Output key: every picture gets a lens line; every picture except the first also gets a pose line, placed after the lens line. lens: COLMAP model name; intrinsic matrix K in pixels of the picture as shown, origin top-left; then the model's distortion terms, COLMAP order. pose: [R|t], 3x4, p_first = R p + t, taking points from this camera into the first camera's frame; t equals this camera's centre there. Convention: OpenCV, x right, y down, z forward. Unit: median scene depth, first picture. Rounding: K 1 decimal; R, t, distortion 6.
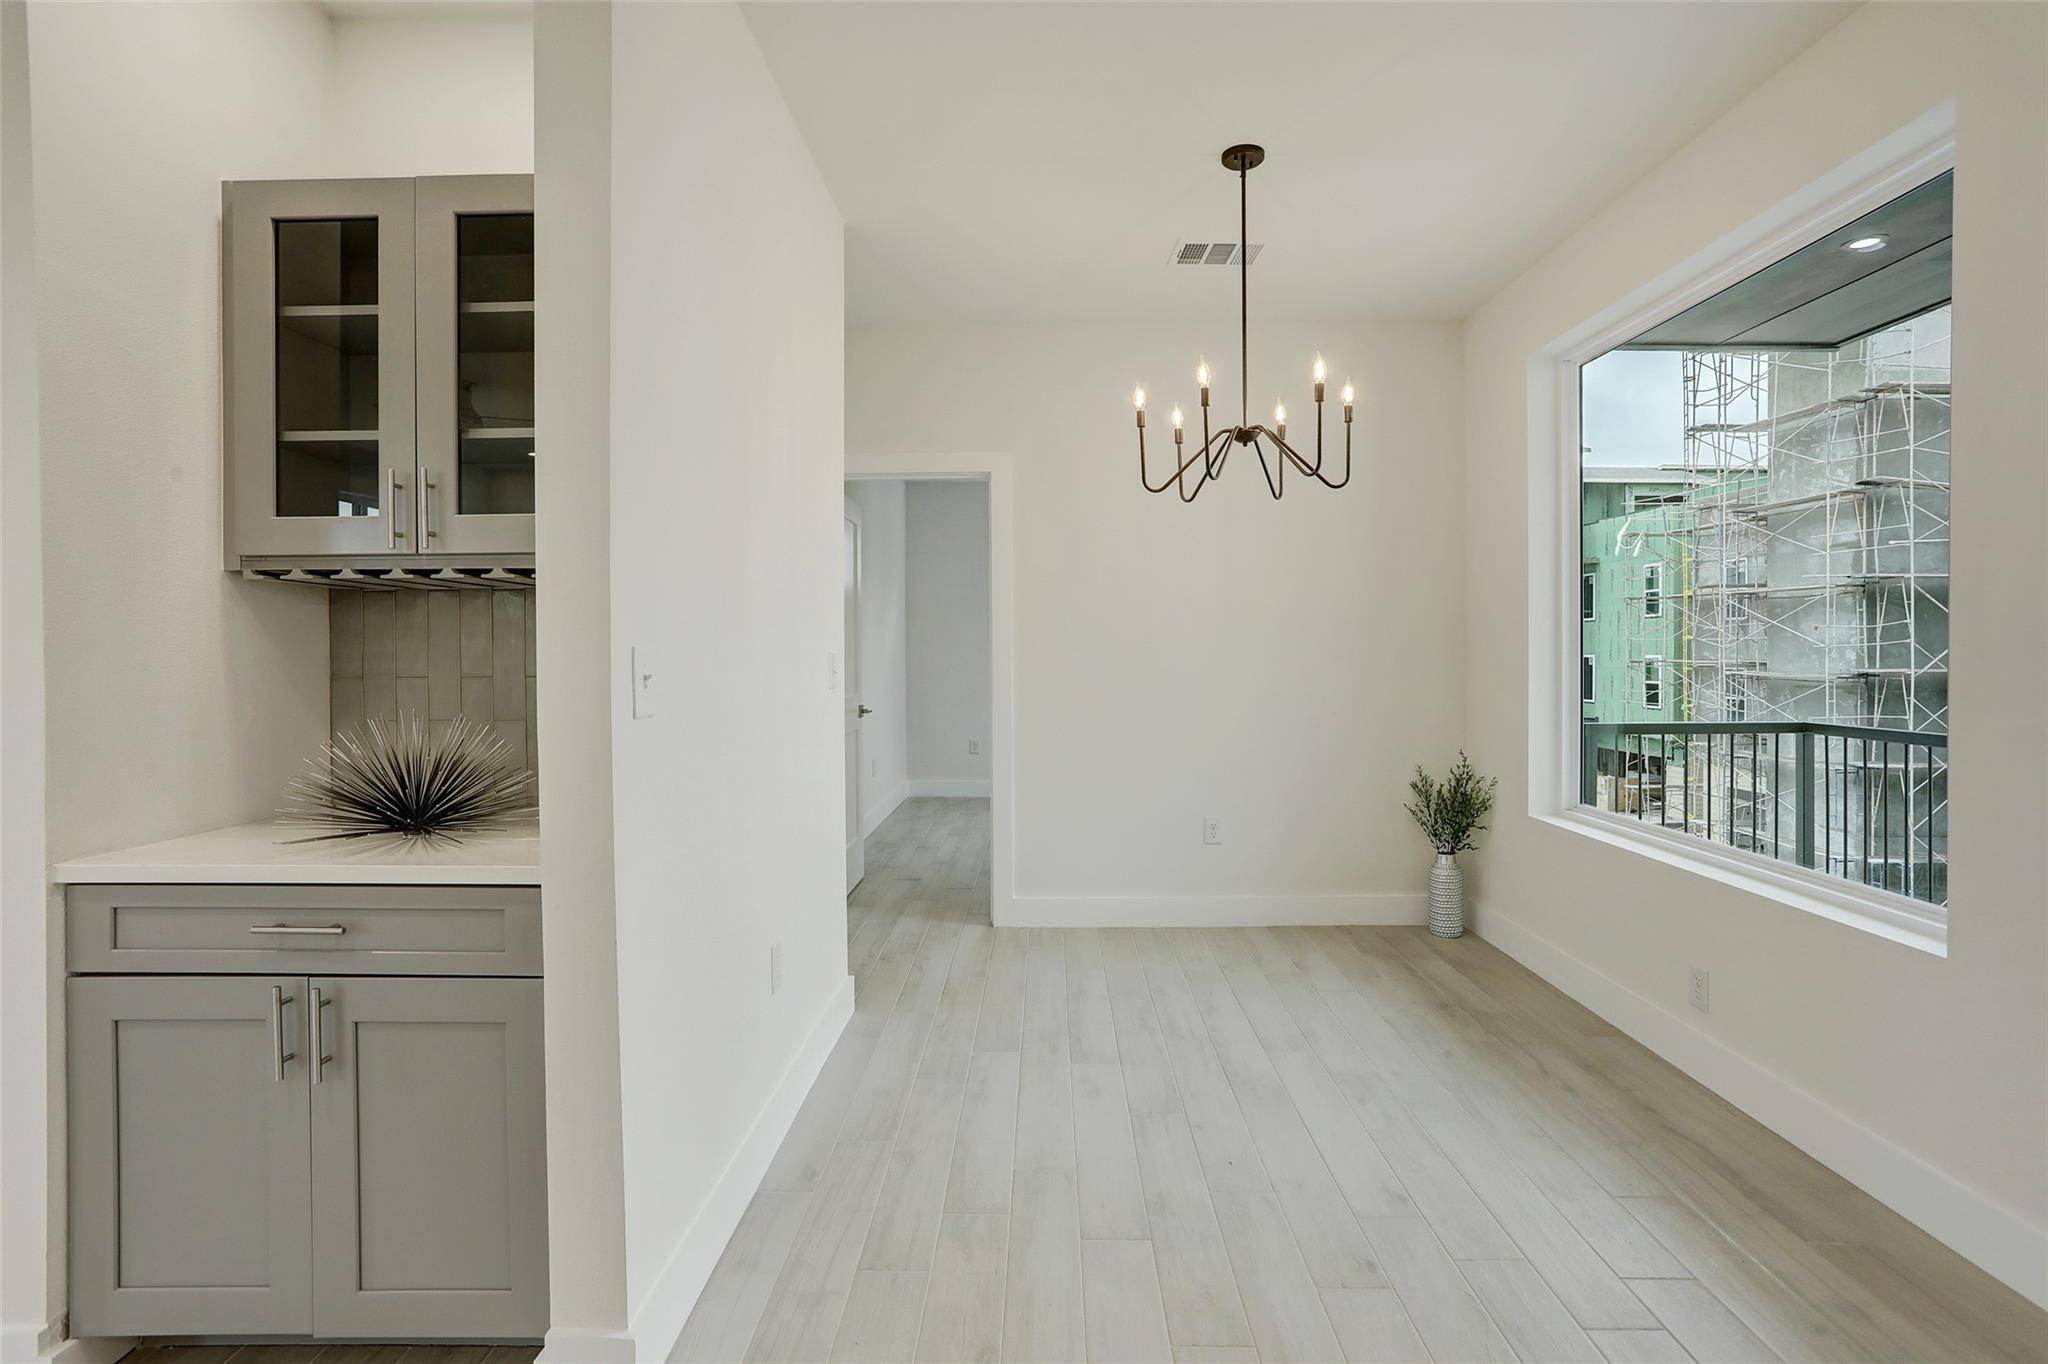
lens RADIAL K [[976.0, 0, 1019.1], [0, 976.0, 658.5], [0, 0, 1]] dist [-0.042147, 0.018282]
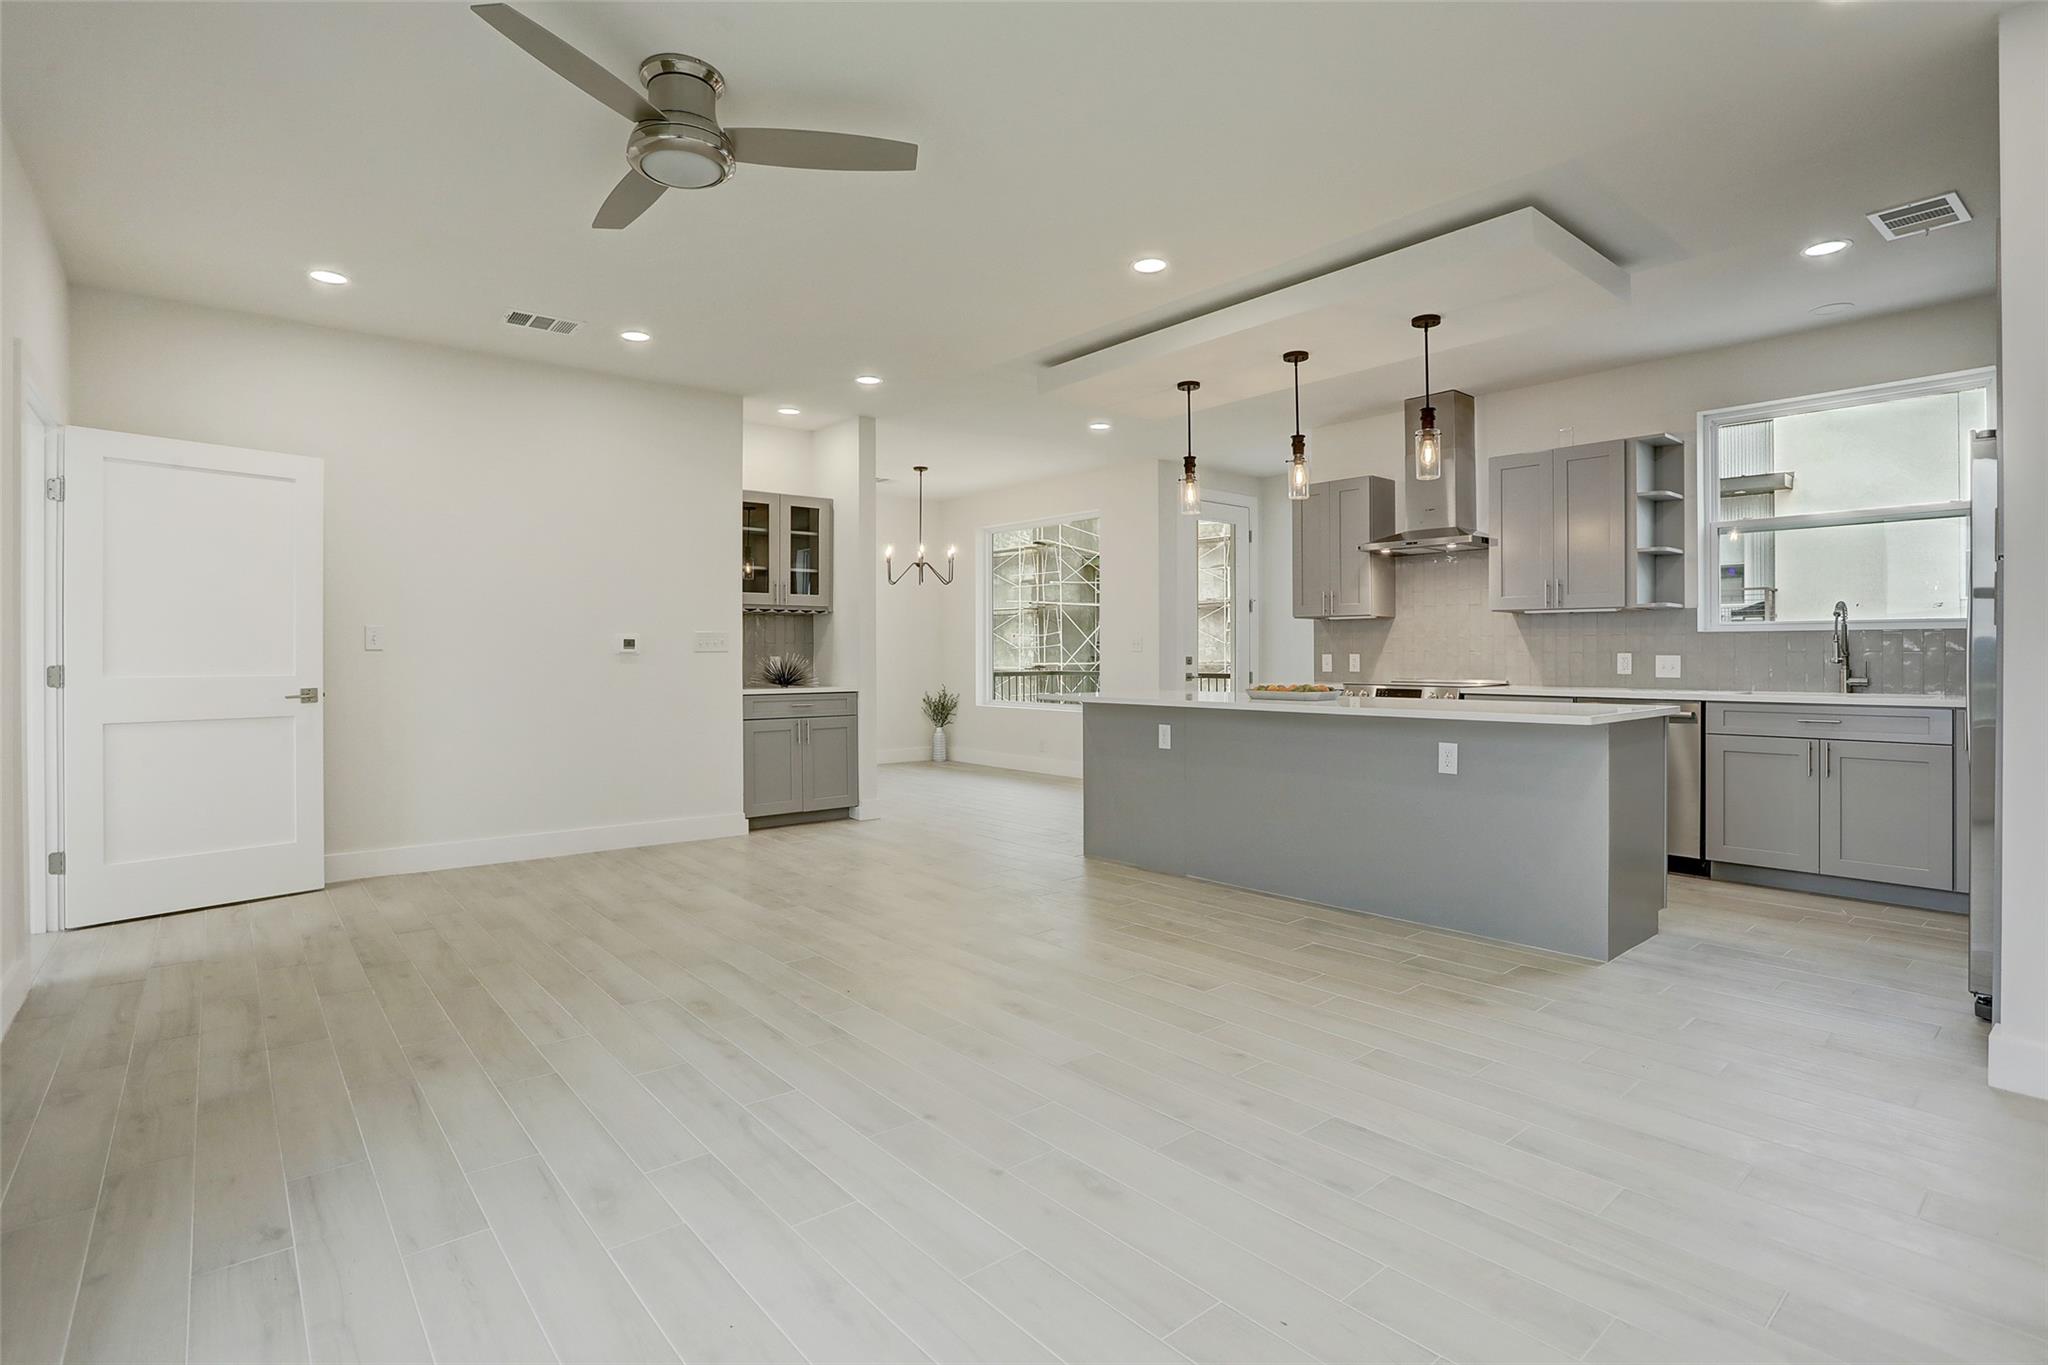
lens RADIAL K [[1007.8, 0, 1029.1], [0, 1007.8, 645.2], [0, 0, 1]] dist [-0.073792, 0.030835]
pose [[0.743773, 0.007120, 0.668394, -0.994980], [0.004971, 0.999857, -0.016182, 0.040162], [-0.668413, 0.015359, 0.743631, -0.938243]]
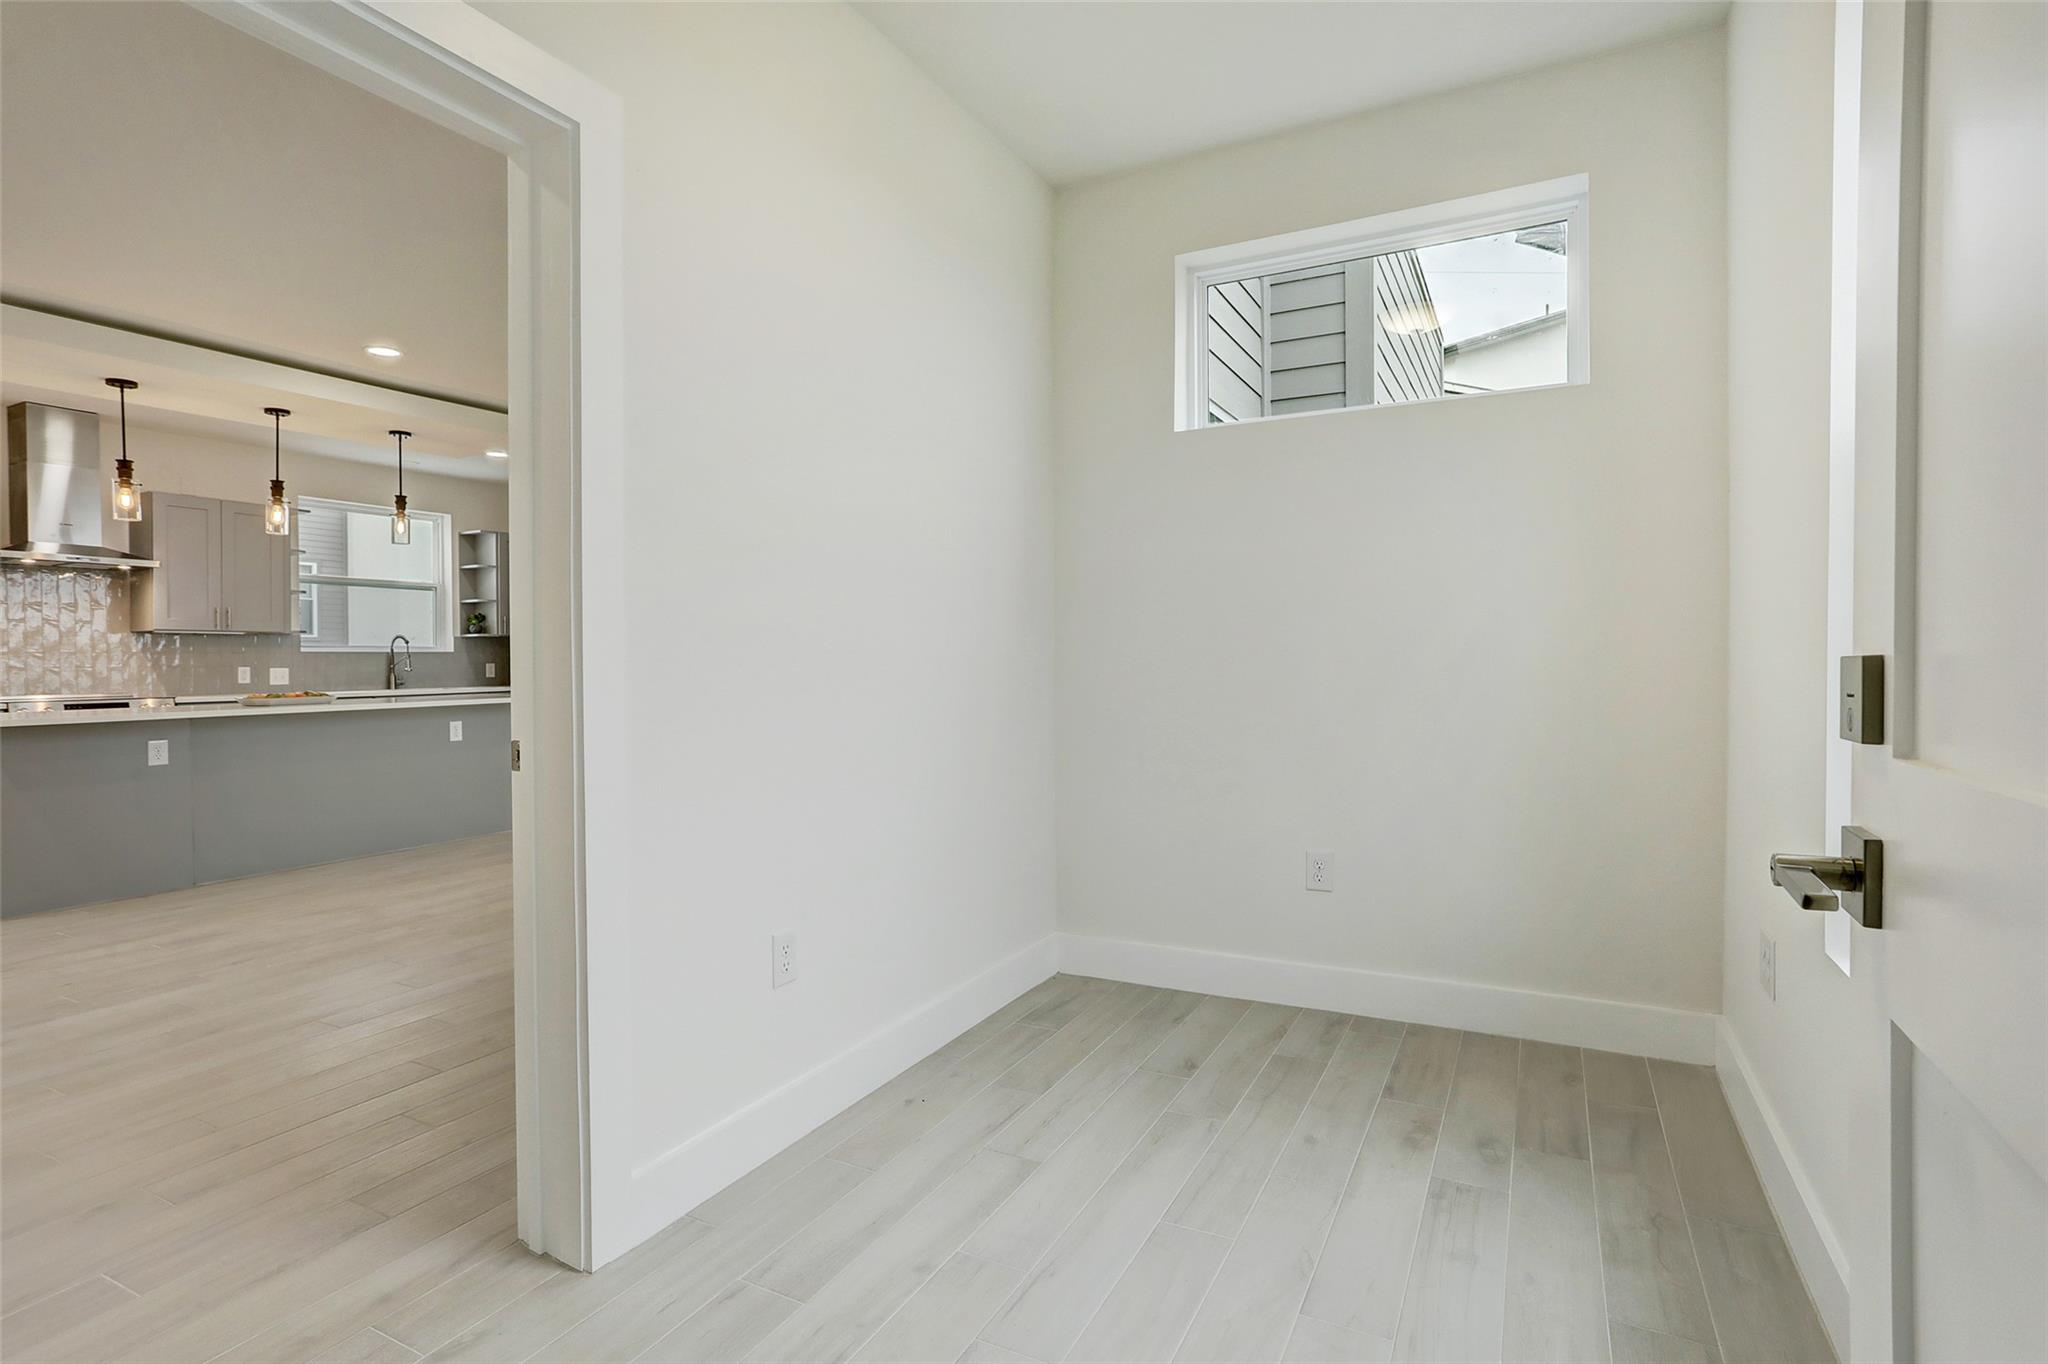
lens RADIAL K [[987.7, 0, 1026.9], [0, 987.7, 648.5], [0, 0, 1]] dist [-0.023275, 0.025895]
pose [[-0.901228, 0.017335, 0.432997, -1.452568], [0.016826, 0.999846, -0.005008, 0.033077], [-0.433017, 0.002772, -0.901381, 0.377912]]
